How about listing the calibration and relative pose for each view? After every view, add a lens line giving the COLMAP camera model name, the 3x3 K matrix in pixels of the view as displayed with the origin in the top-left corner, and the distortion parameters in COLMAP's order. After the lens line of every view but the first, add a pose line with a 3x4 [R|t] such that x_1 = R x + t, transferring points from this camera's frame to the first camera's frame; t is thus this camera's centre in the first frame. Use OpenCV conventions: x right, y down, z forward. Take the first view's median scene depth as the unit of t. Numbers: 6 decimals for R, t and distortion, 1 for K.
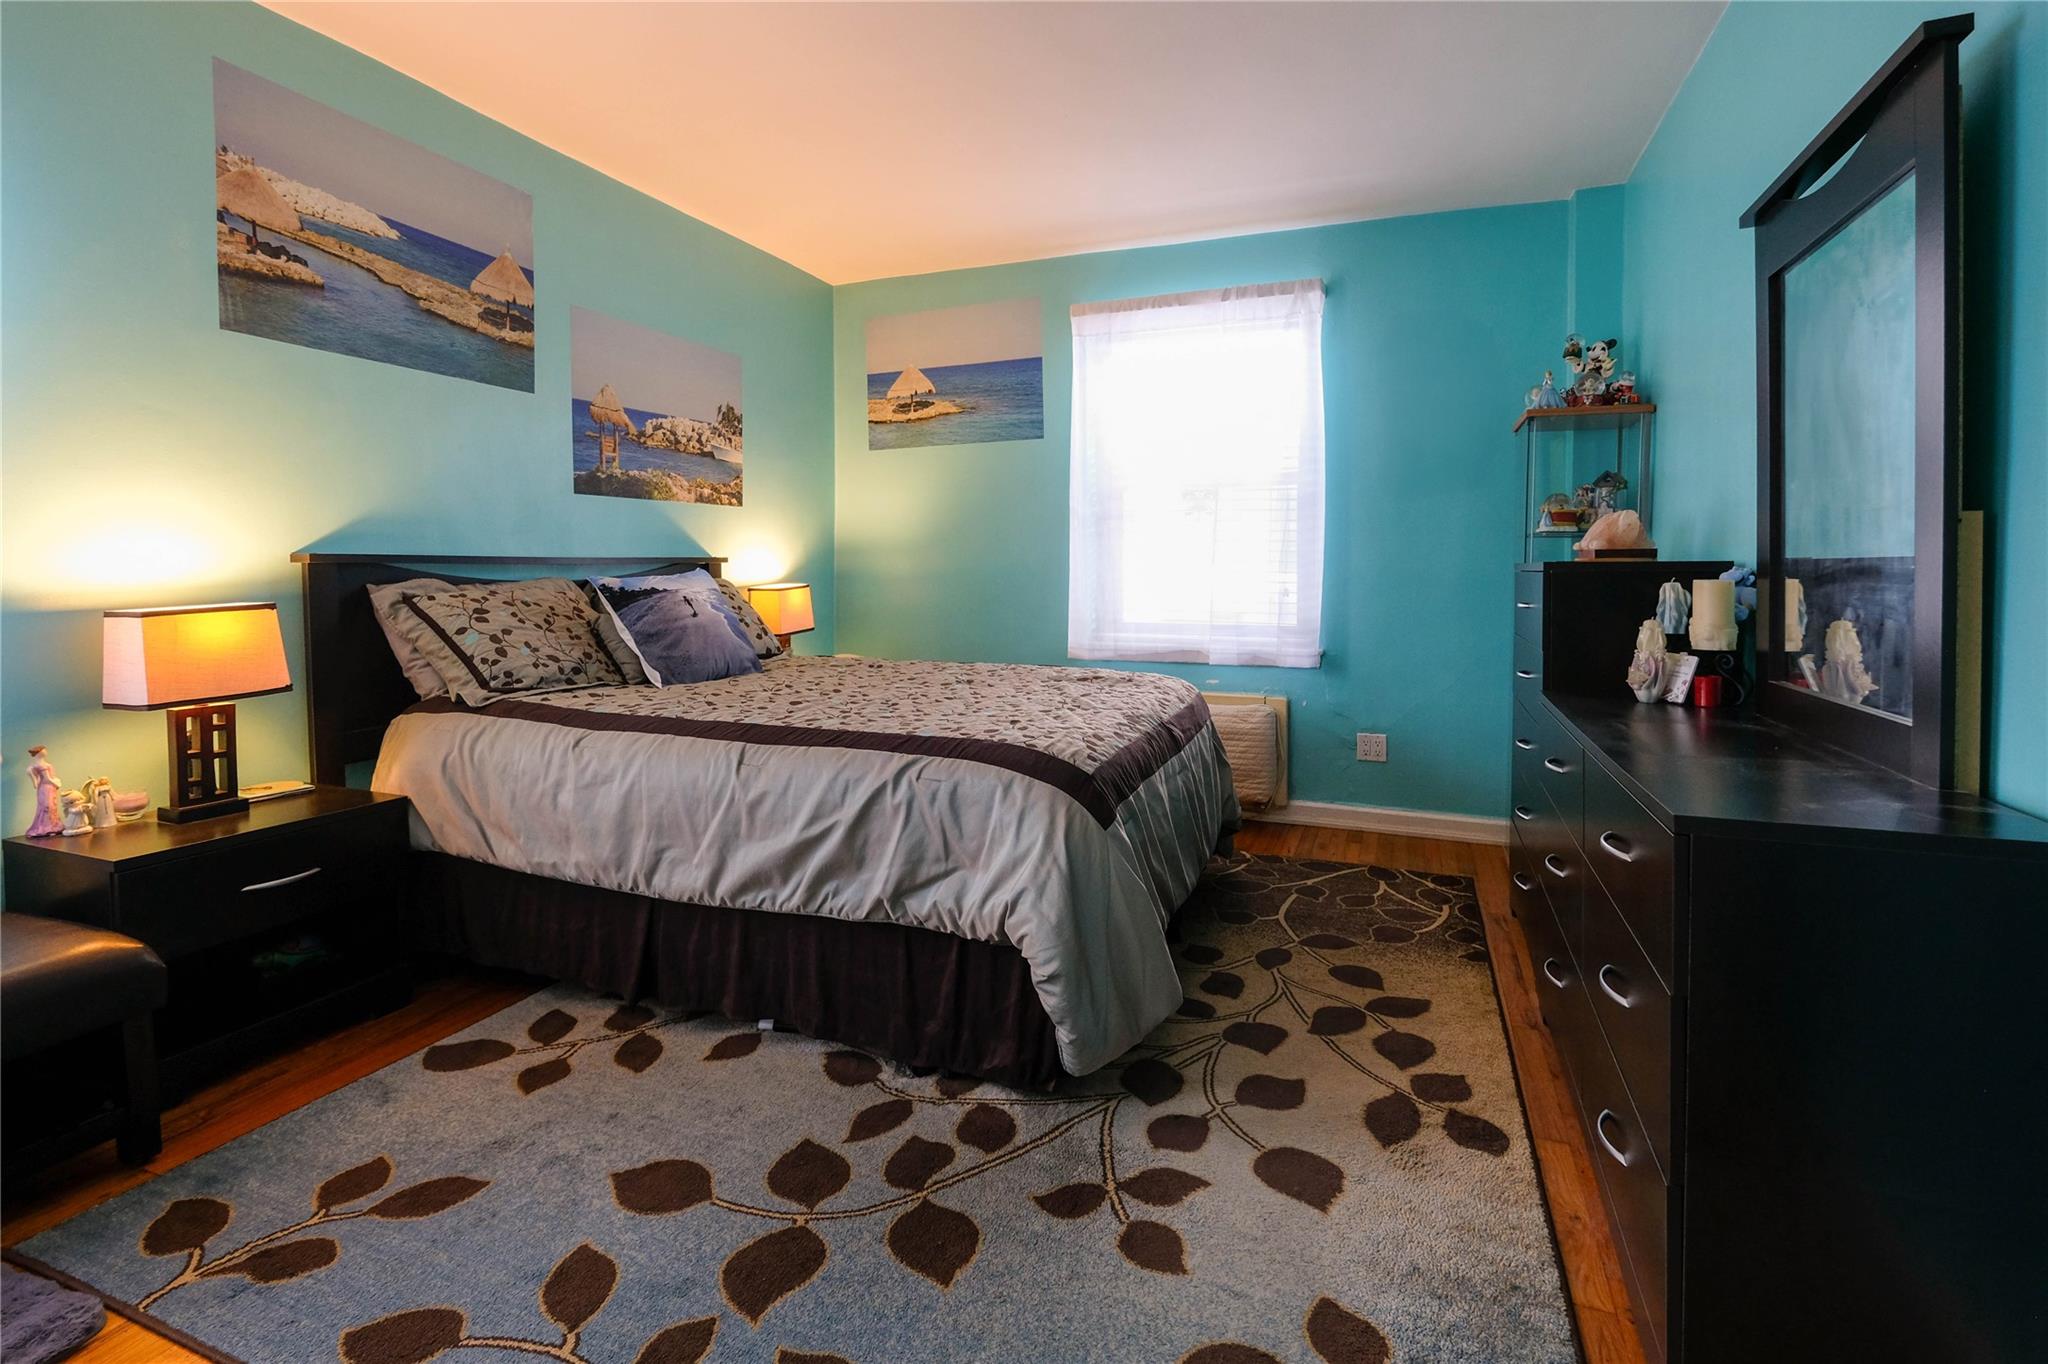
lens RADIAL K [[977.7, 0, 1029.4], [0, 977.7, 640.3], [0, 0, 1]] dist [-0.007082, -0.001002]
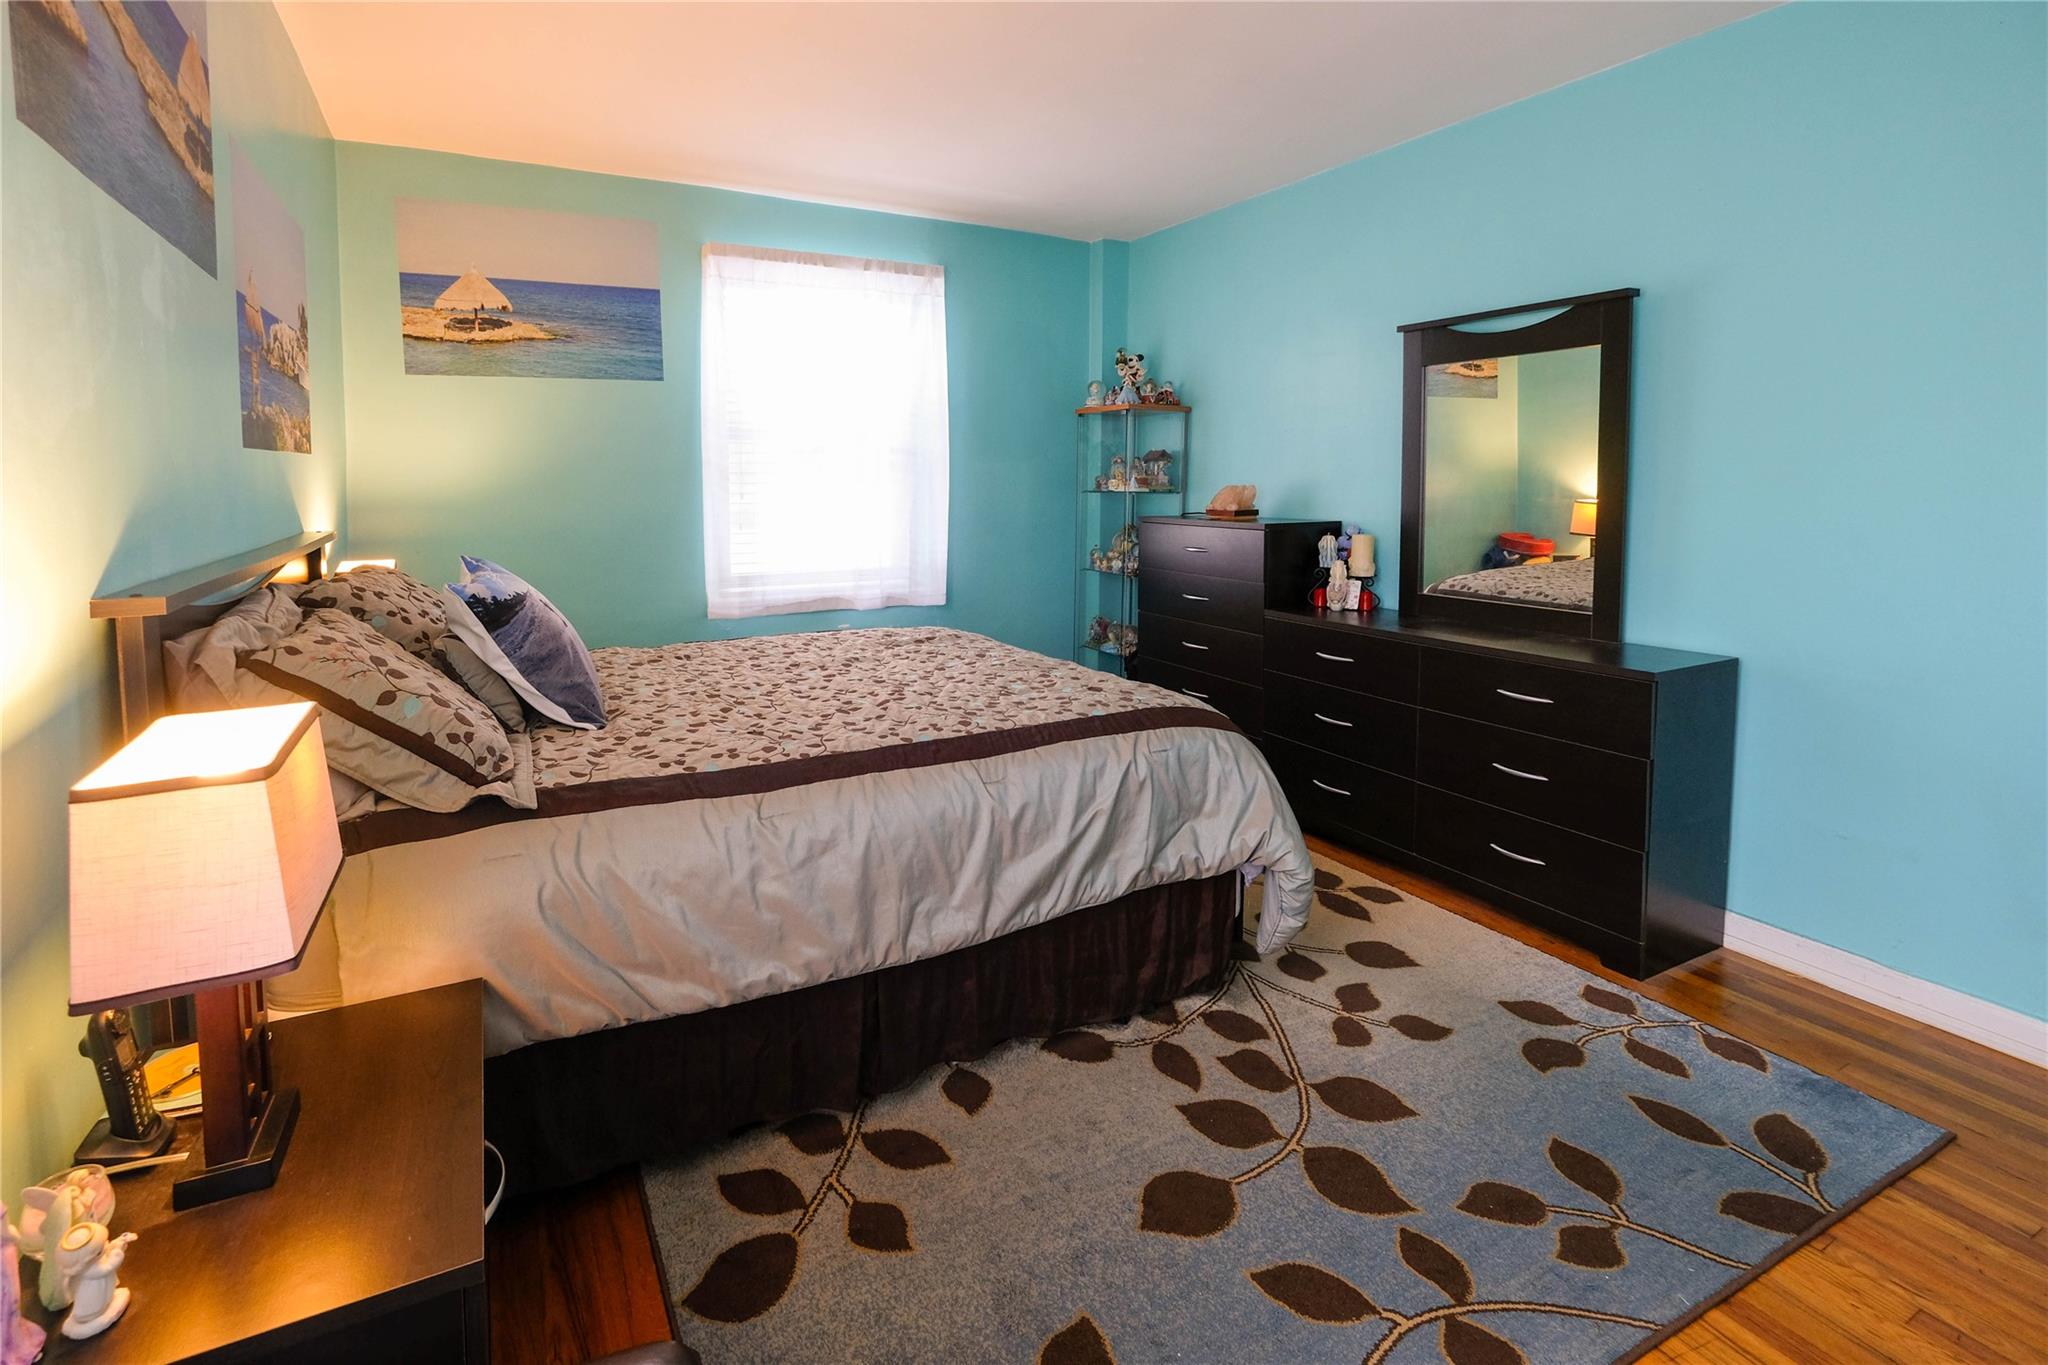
lens RADIAL K [[948.6, 0, 979.3], [0, 948.6, 581.0], [0, 0, 1]] dist [-0.000454, -0.000236]
pose [[0.655380, -0.083427, 0.750678, -0.910359], [0.058381, 0.996503, 0.059777, -0.111817], [-0.753040, 0.004649, 0.657958, 0.394966]]
